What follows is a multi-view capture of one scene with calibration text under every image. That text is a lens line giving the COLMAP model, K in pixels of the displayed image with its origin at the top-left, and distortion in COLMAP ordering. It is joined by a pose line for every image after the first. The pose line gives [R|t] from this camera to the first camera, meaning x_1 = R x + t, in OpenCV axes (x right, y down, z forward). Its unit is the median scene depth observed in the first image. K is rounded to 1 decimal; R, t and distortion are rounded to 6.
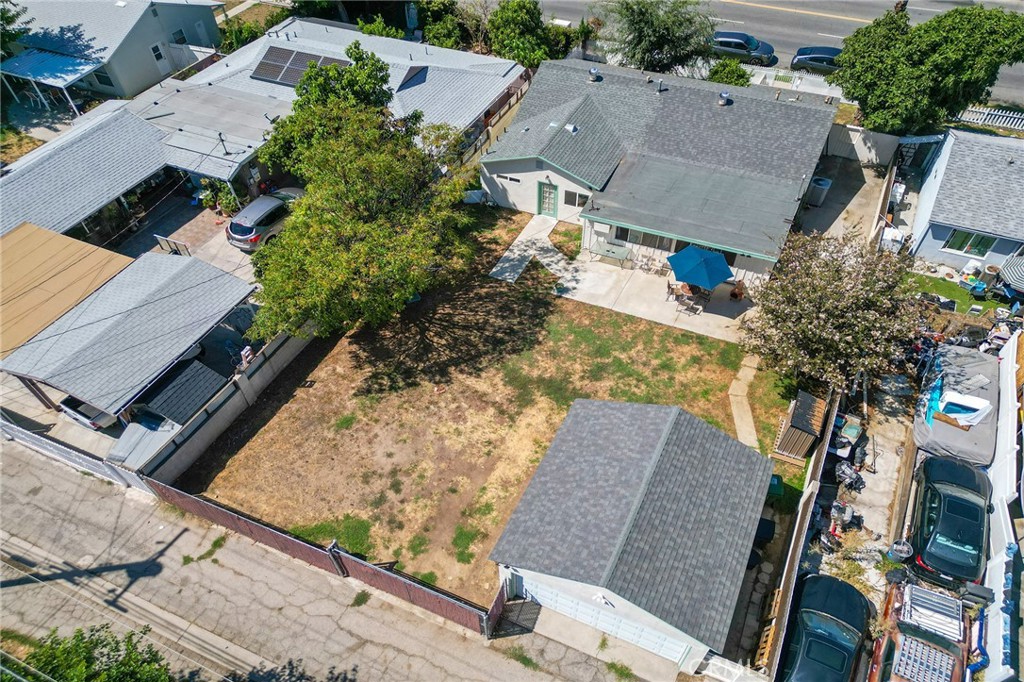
lens RADIAL K [[575.0, 0, 536.9], [0, 575.0, 358.5], [0, 0, 1]] dist [0.052800, -0.037086]
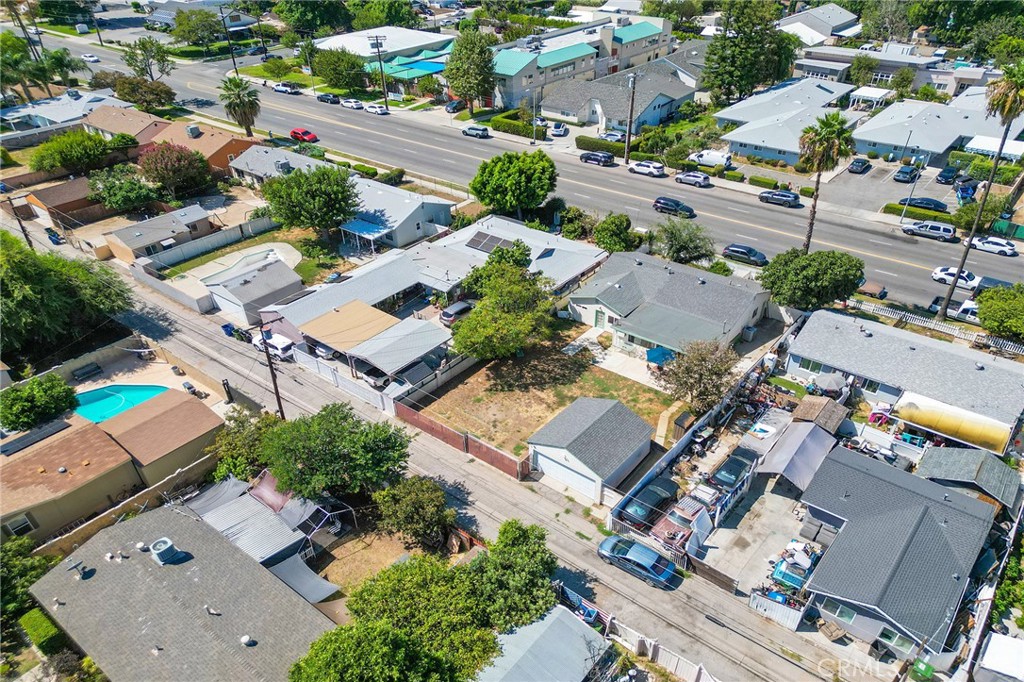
lens RADIAL K [[575.0, 0, 536.9], [0, 575.0, 358.5], [0, 0, 1]] dist [0.052800, -0.037086]
pose [[0.963700, 0.138577, -0.228209, 0.295713], [-0.190825, 0.955318, -0.225726, 0.345024], [0.186731, 0.261080, 0.947084, -0.874266]]
